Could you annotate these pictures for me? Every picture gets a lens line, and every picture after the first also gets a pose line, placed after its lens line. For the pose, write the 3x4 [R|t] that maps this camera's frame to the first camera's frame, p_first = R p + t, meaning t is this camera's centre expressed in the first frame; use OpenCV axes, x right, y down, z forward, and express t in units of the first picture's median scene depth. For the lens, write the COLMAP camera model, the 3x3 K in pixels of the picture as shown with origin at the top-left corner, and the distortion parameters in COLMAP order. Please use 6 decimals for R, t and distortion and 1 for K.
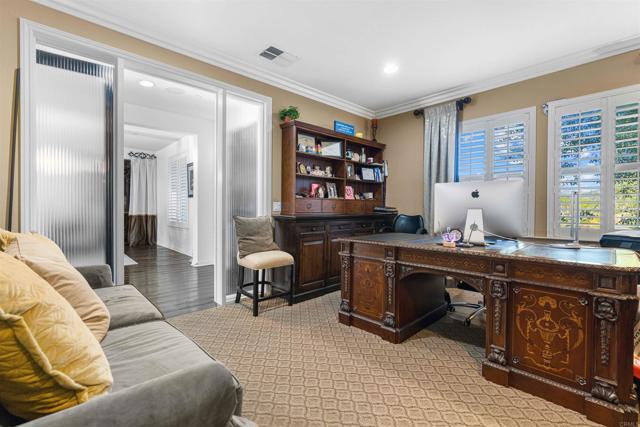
lens RADIAL K [[290.6, 0, 320.1], [0, 290.6, 212.6], [0, 0, 1]] dist [-0.007057, 0.001952]
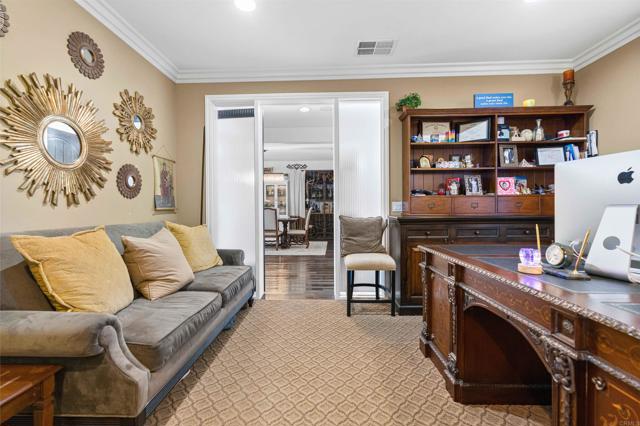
lens RADIAL K [[290.6, 0, 317.7], [0, 290.6, 212.4], [0, 0, 1]] dist [-0.007057, 0.001952]
pose [[0.693281, -0.001890, -0.720665, 0.317334], [0.000081, 0.999997, -0.002545, -0.000801], [0.720668, 0.001706, 0.693279, 0.164824]]
